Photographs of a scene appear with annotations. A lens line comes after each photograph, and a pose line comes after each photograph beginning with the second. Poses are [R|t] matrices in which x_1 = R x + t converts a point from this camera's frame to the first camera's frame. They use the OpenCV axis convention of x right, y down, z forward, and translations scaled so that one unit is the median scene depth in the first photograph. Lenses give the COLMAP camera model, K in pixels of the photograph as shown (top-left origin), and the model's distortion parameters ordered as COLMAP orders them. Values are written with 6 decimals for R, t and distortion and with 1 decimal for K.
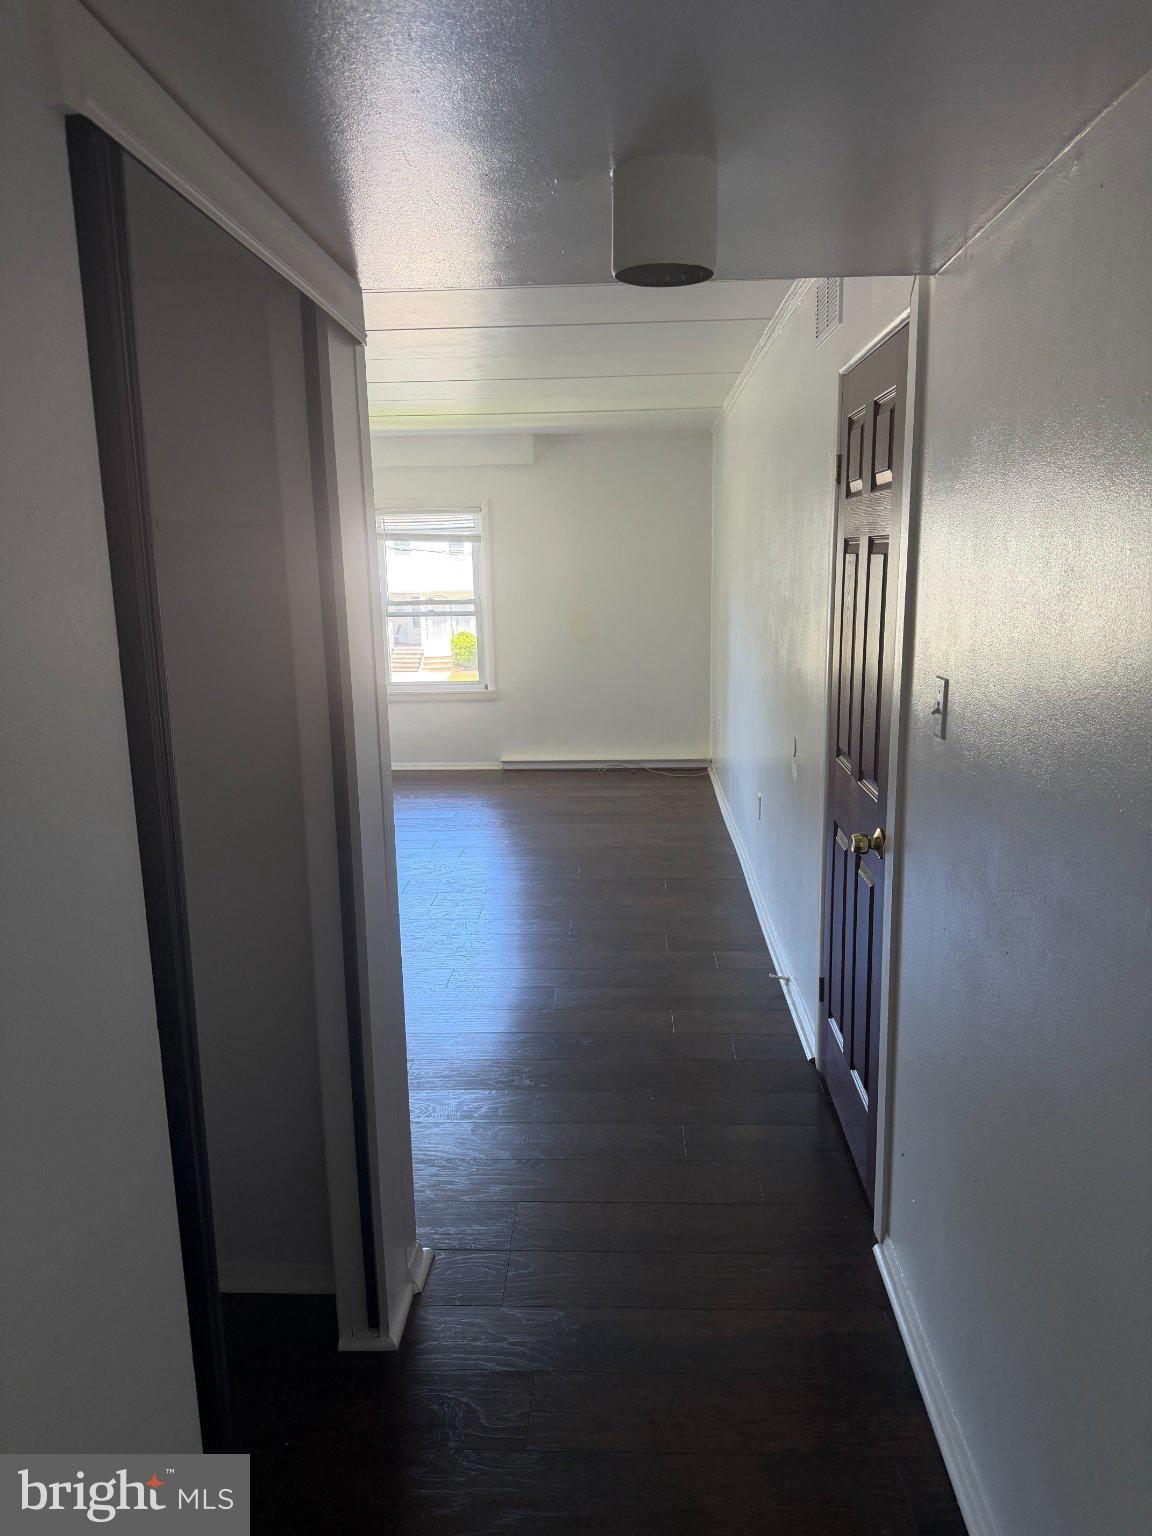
lens RADIAL K [[1097.6, 0, 573.6], [0, 1097.6, 777.6], [0, 0, 1]] dist [0.022592, -0.007521]
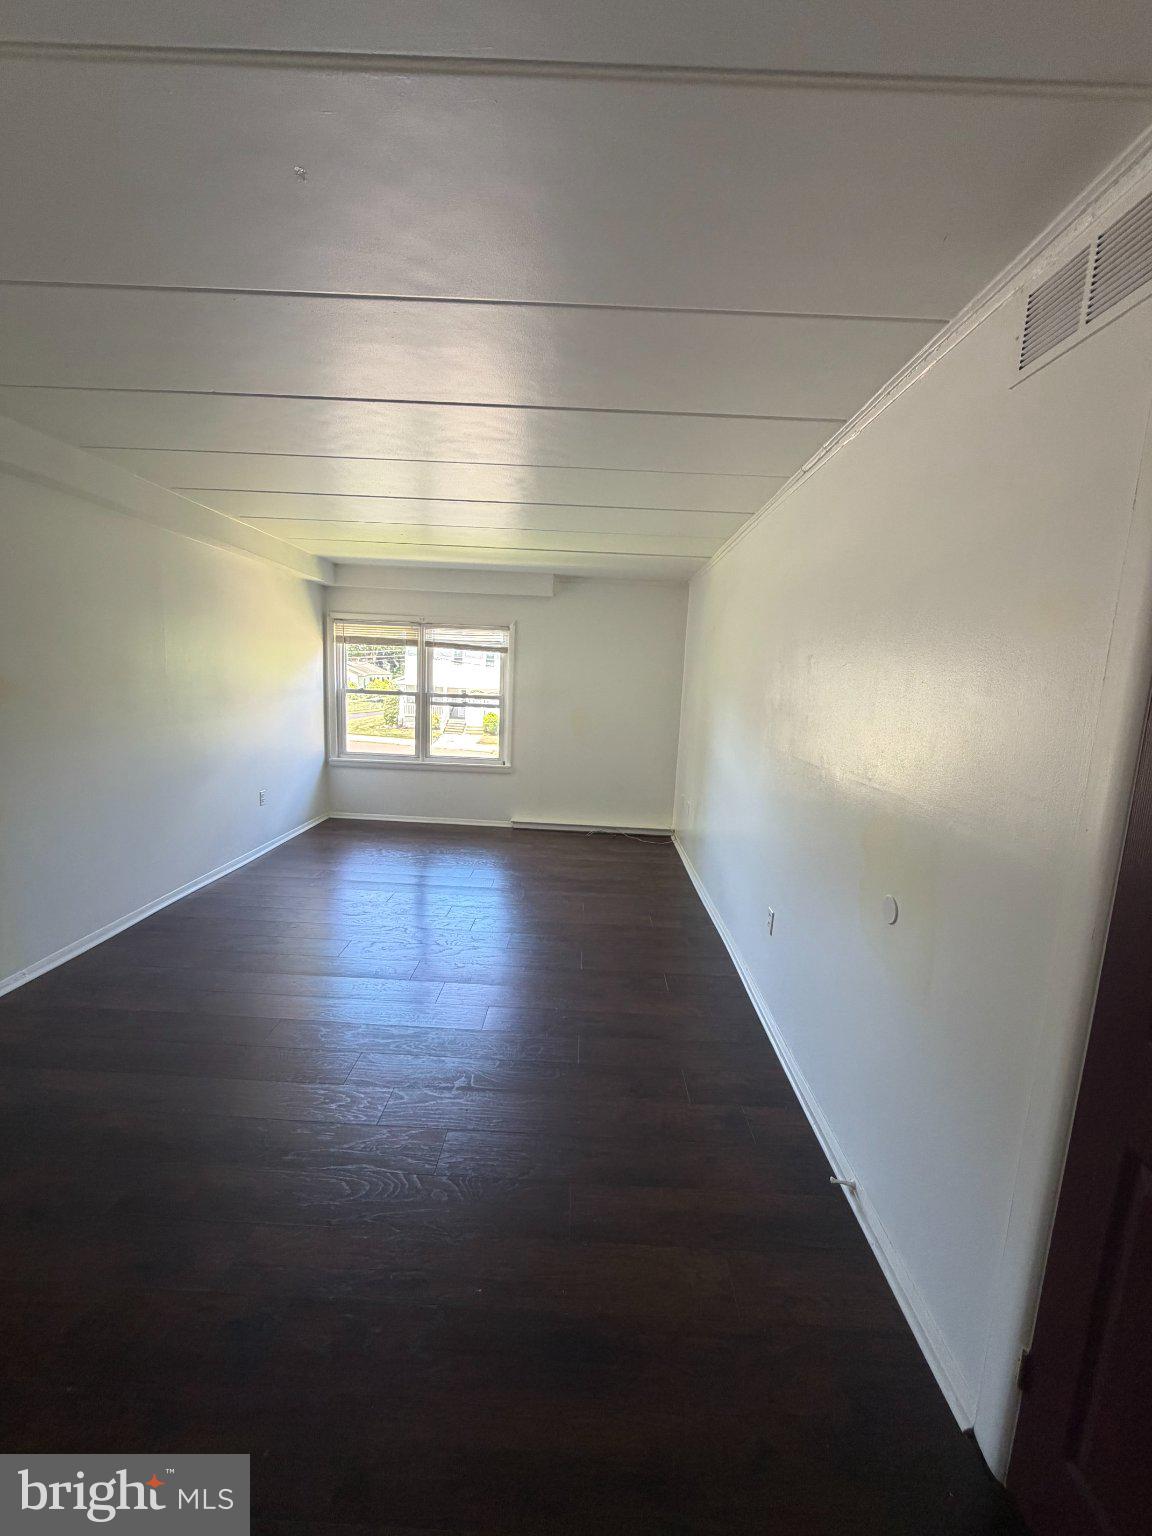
lens RADIAL K [[616.4, 0, 583.7], [0, 616.4, 763.7], [0, 0, 1]] dist [-0.002430, 0.000010]
pose [[0.996530, 0.063419, 0.053904, -0.025463], [-0.060372, 0.996582, -0.056391, -0.047487], [-0.057296, 0.052941, 0.996953, 0.272202]]
